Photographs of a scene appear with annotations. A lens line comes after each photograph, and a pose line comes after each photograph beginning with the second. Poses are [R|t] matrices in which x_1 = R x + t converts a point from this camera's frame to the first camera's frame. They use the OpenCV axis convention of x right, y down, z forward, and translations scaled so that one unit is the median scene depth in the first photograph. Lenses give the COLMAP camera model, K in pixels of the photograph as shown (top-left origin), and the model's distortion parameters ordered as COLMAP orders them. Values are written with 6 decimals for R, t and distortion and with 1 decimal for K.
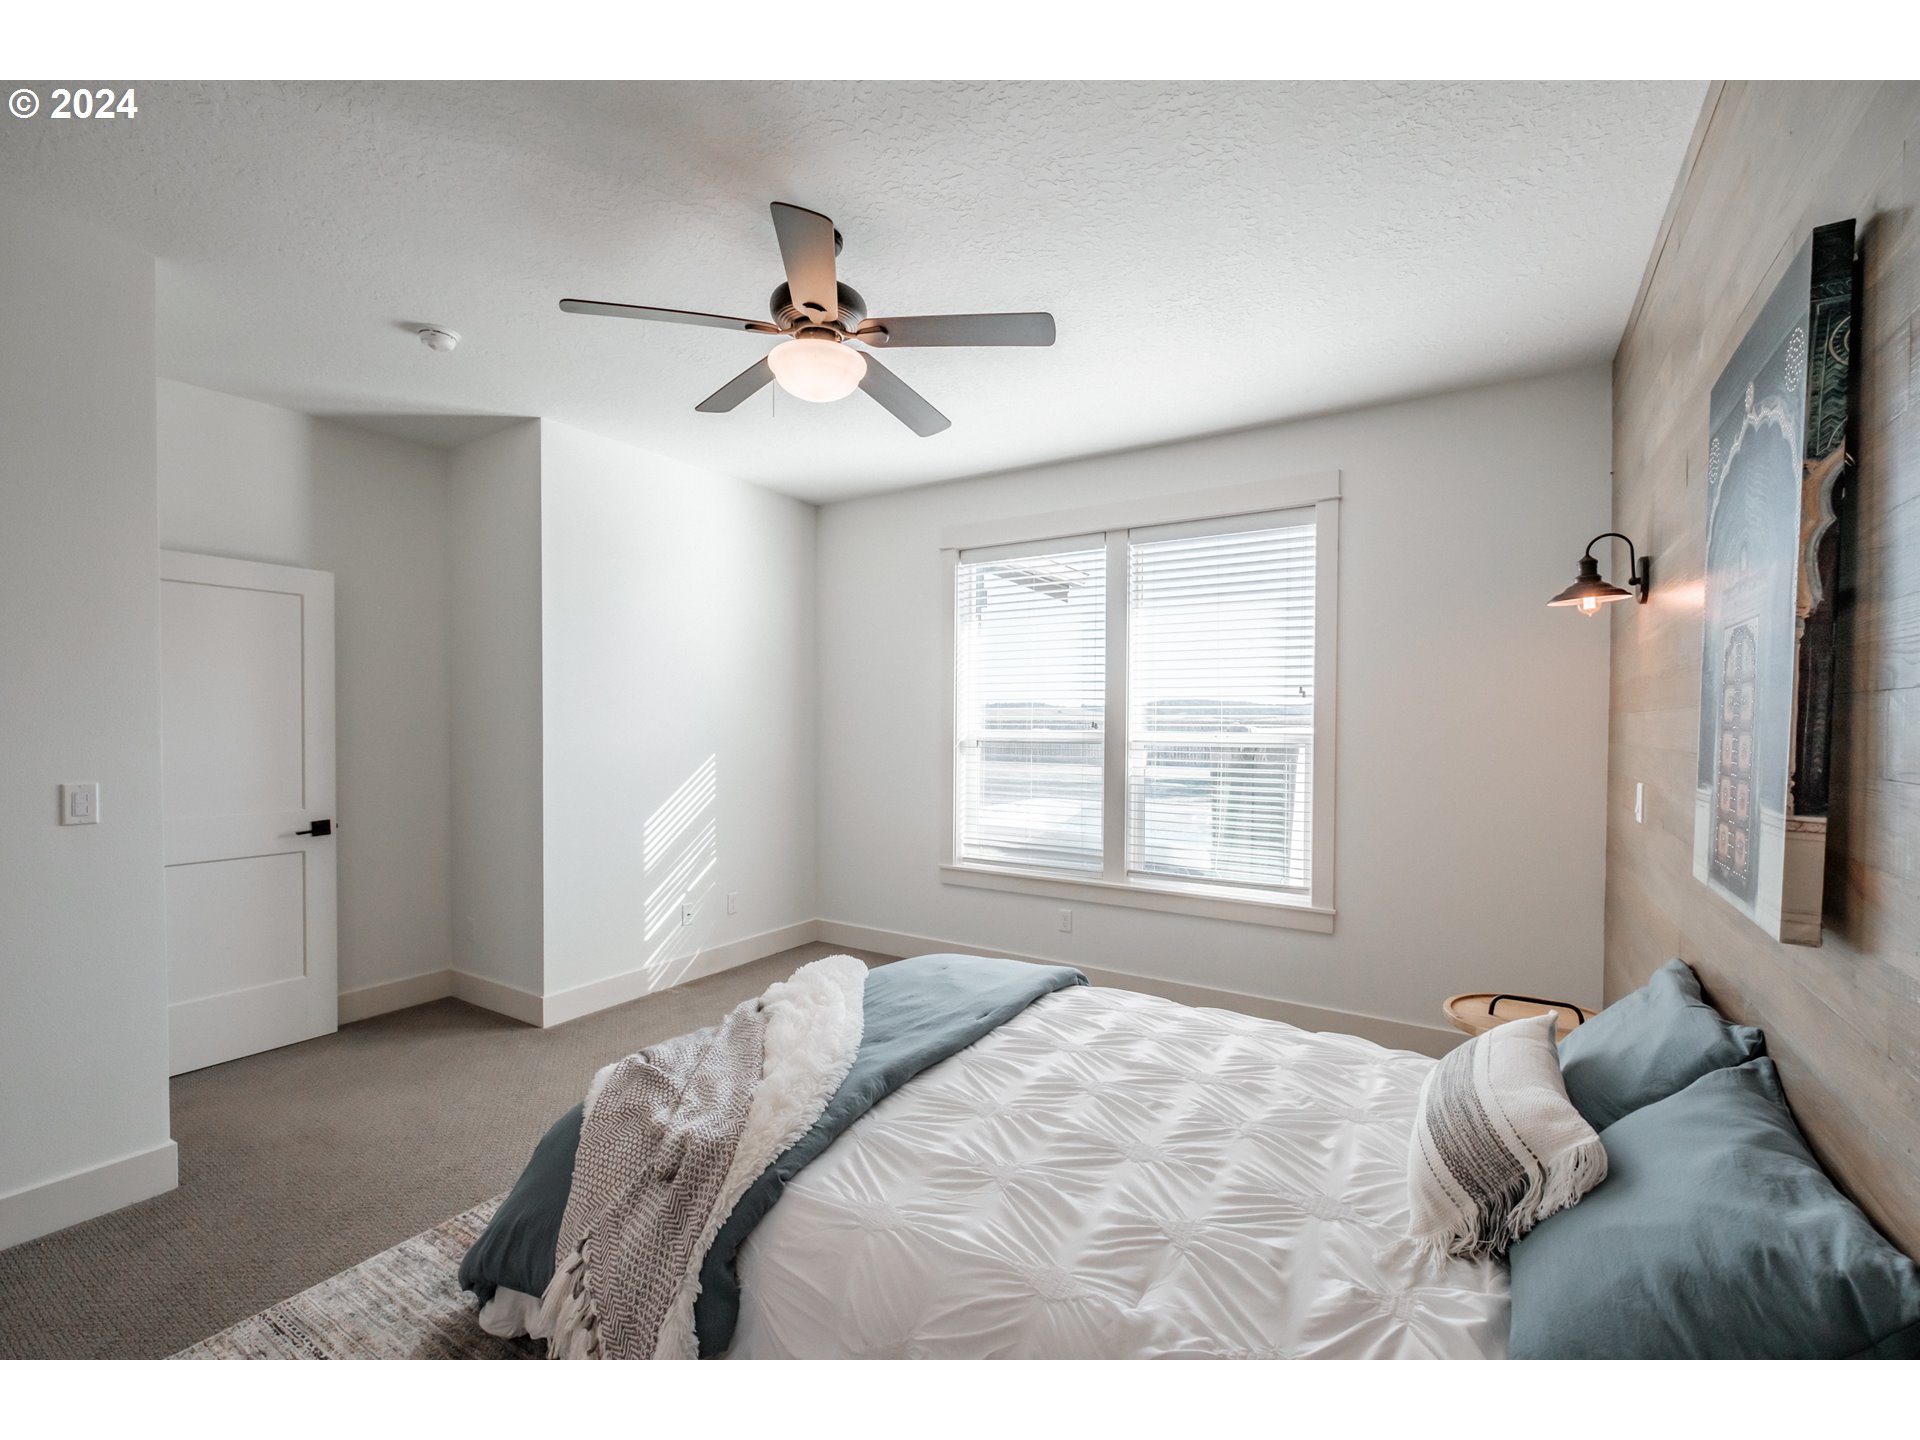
lens RADIAL K [[834.9, 0, 940.2], [0, 834.9, 736.4], [0, 0, 1]] dist [-0.001684, 0.000695]
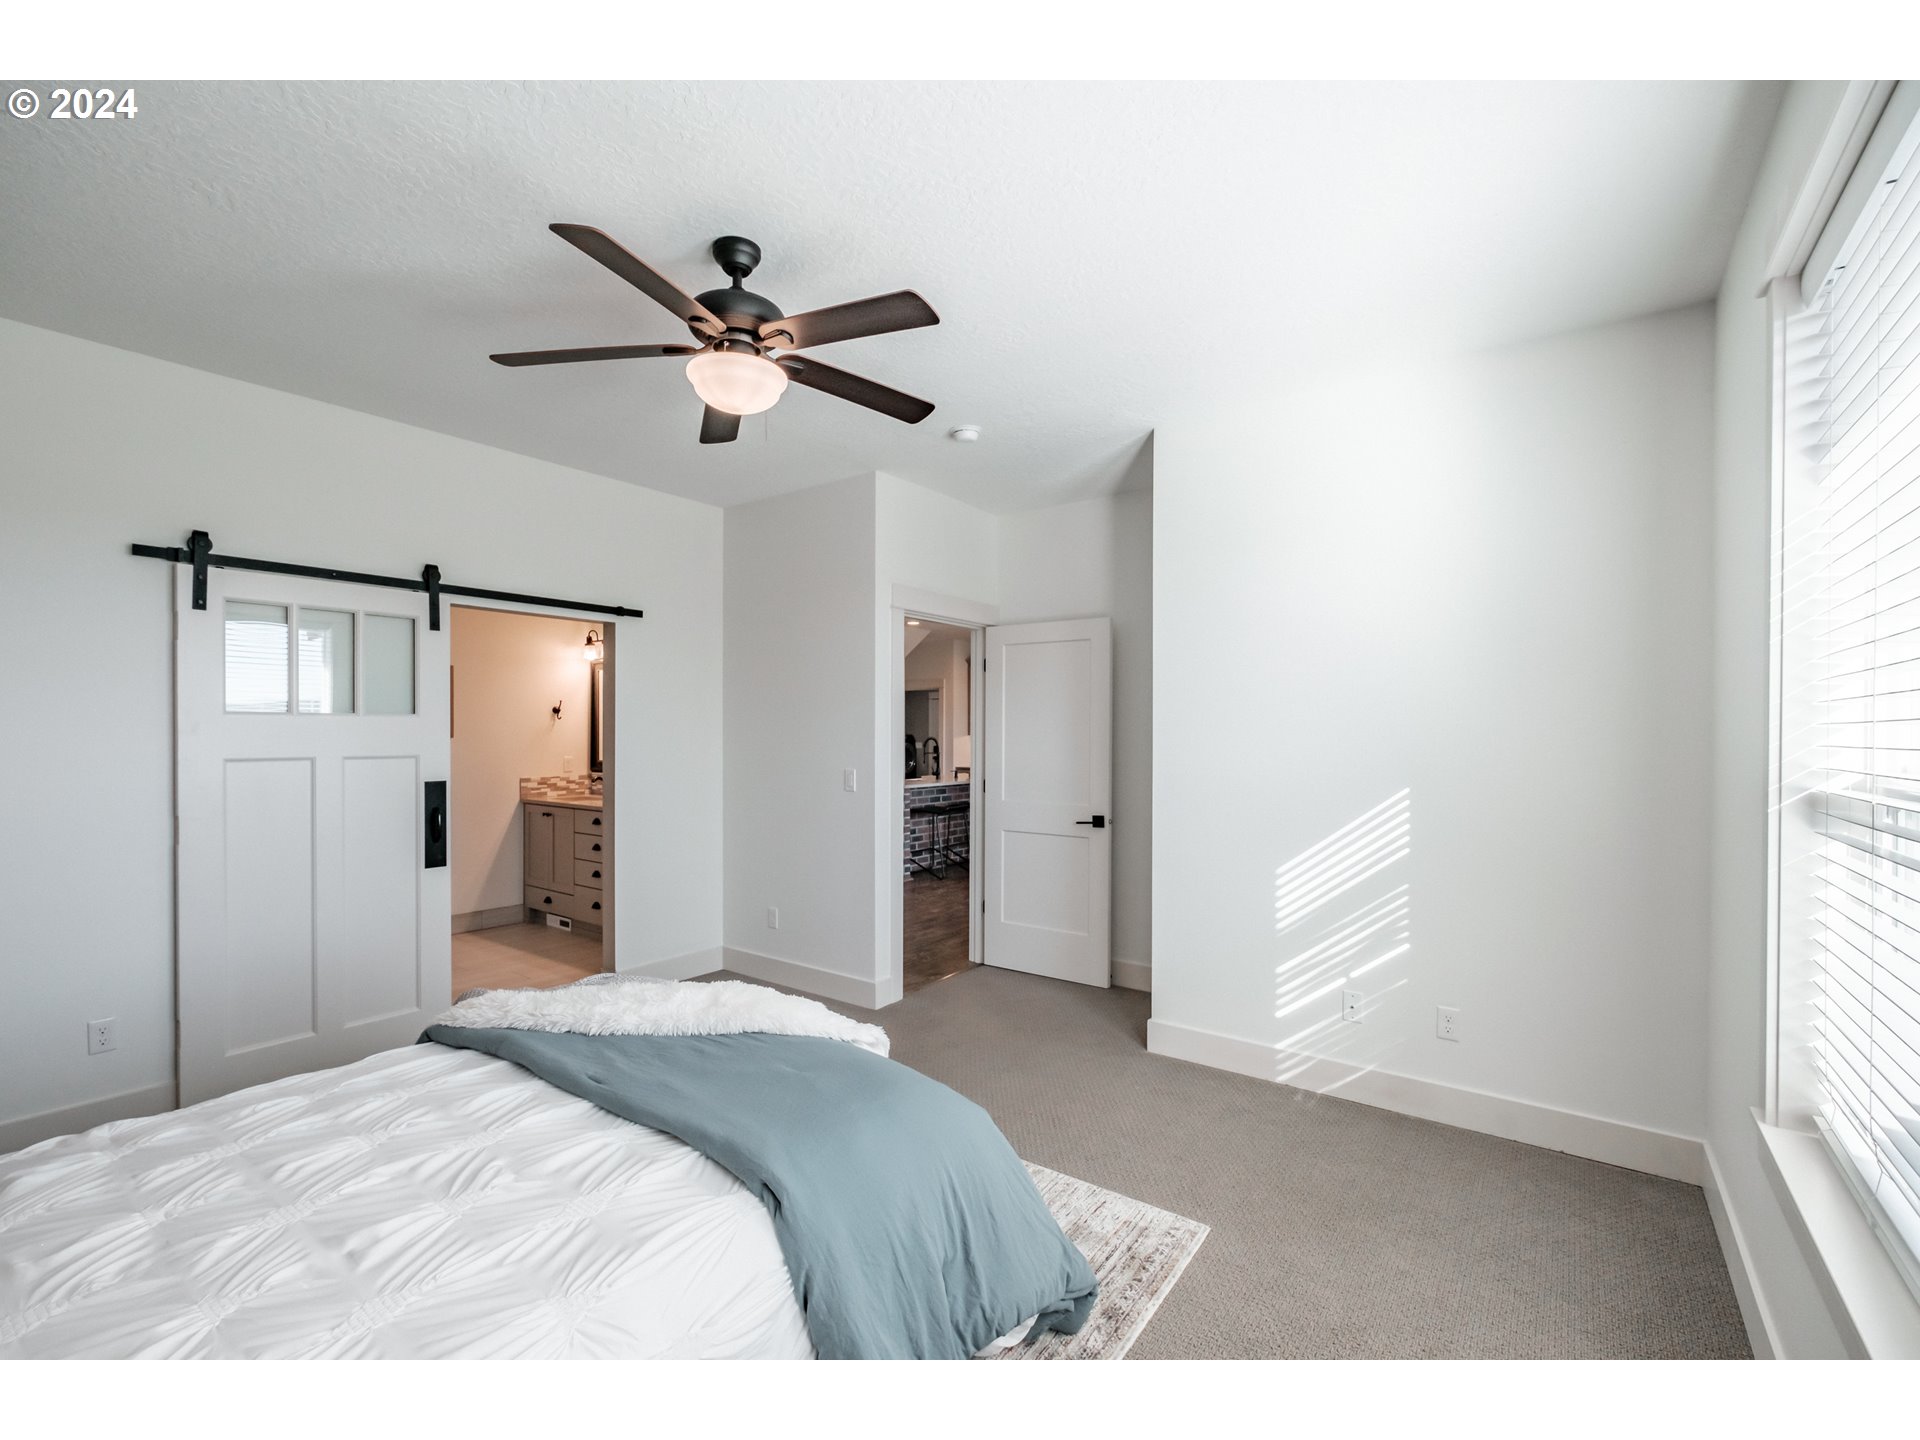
lens RADIAL K [[834.9, 0, 940.2], [0, 834.9, 736.4], [0, 0, 1]] dist [-0.001684, 0.000695]
pose [[-0.074494, 0.002767, -0.997218, 0.508890], [-0.018146, 0.999827, 0.004130, -0.018969], [0.997056, 0.018403, -0.074430, 0.808480]]
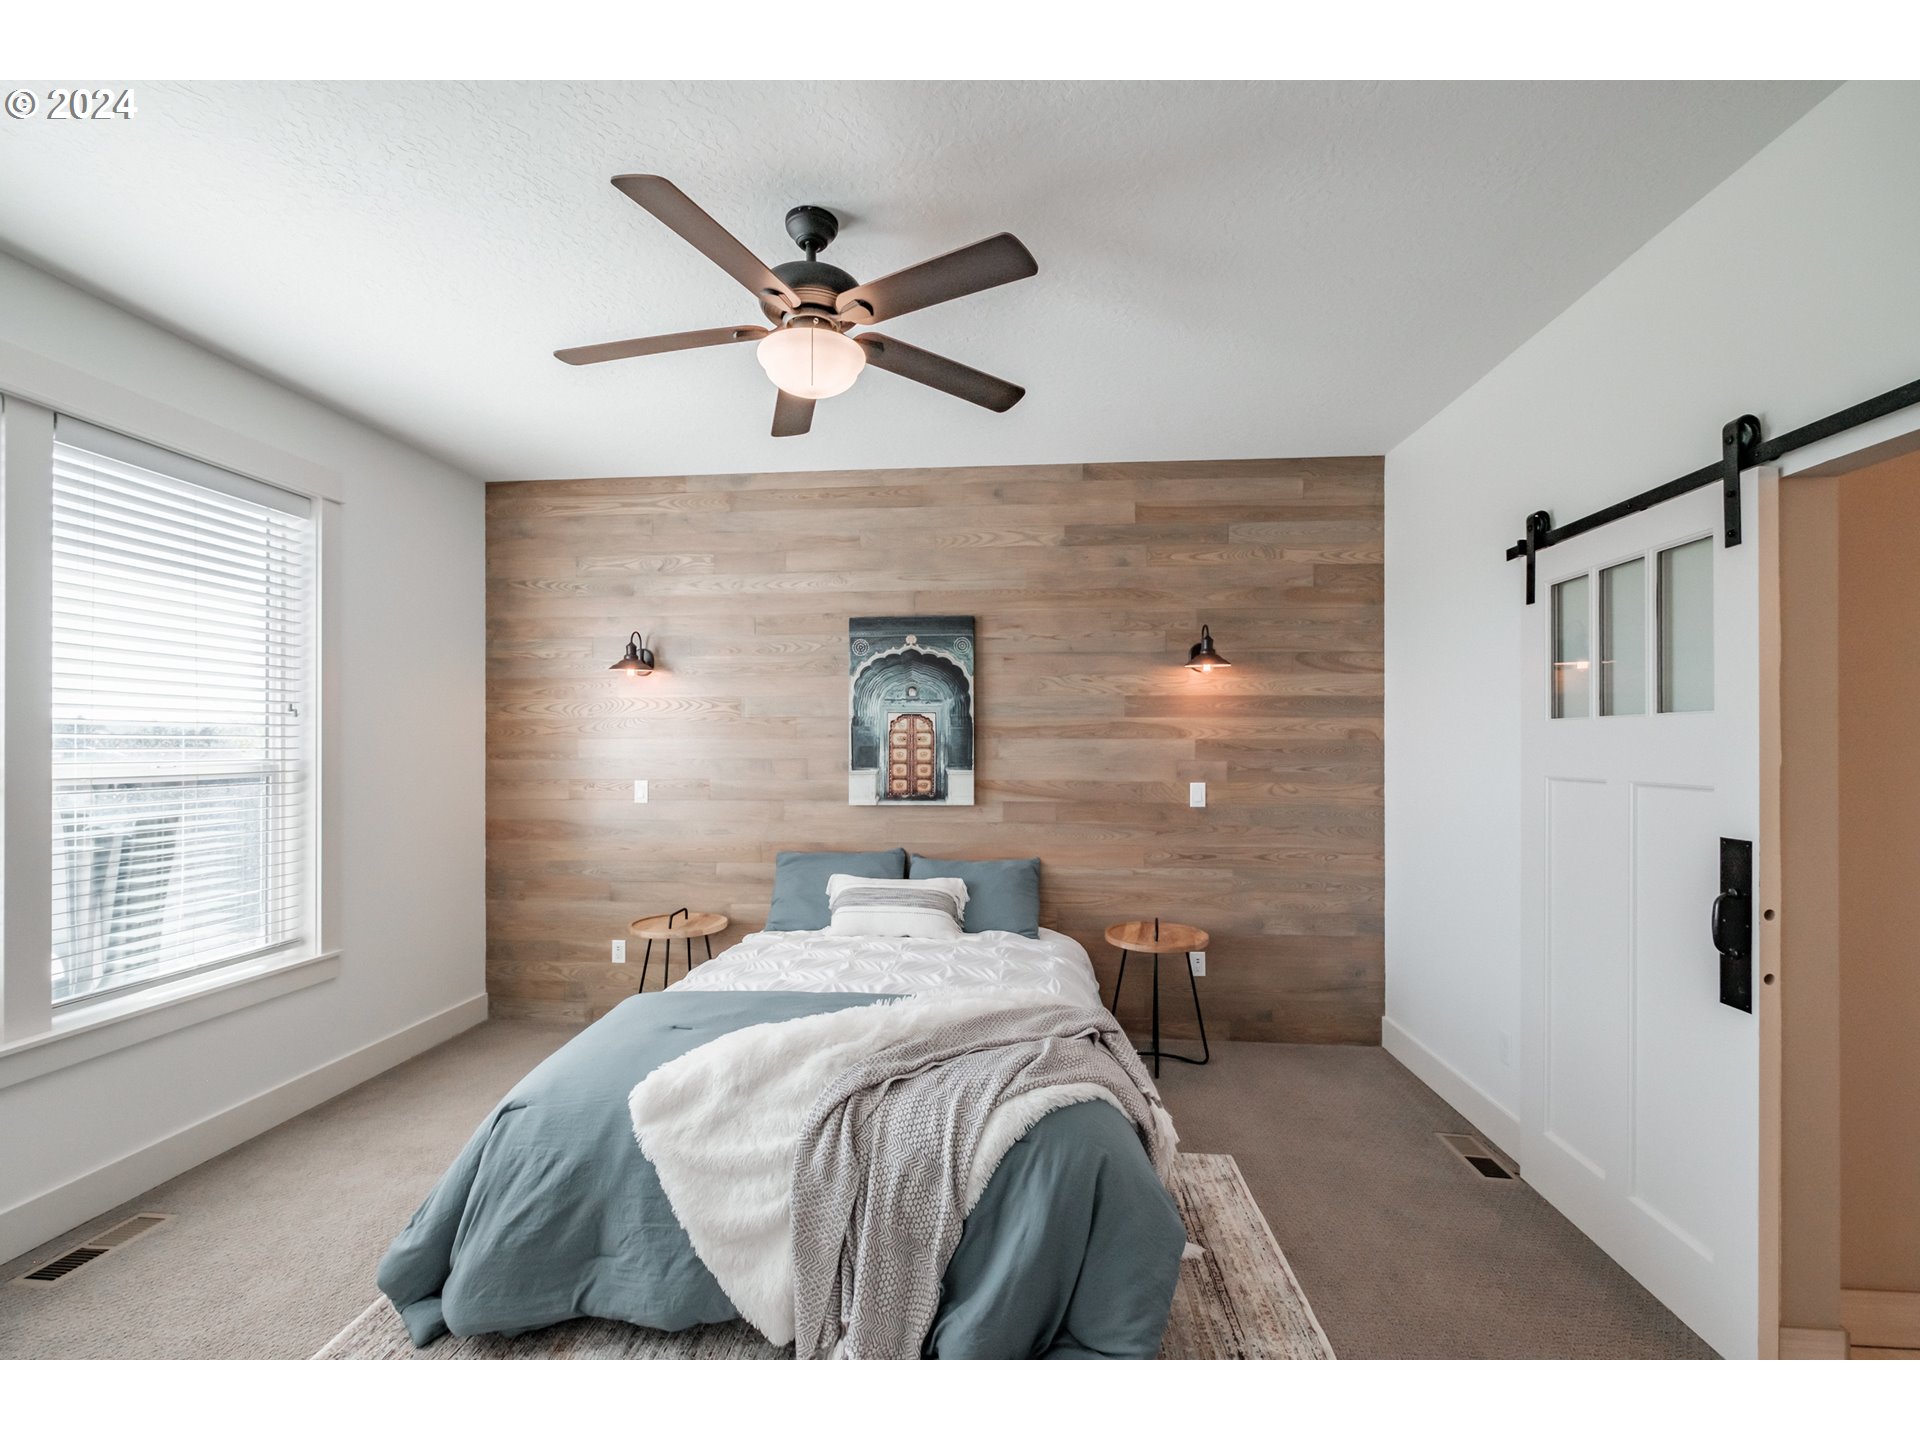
lens RADIAL K [[837.5, 0, 953.2], [0, 837.5, 736.1], [0, 0, 1]] dist [-0.001035, -0.000062]
pose [[-0.481166, 0.004850, 0.876616, -0.626906], [0.012312, 0.999923, 0.001226, -0.019779], [-0.876543, 0.011383, -0.481189, 0.799469]]
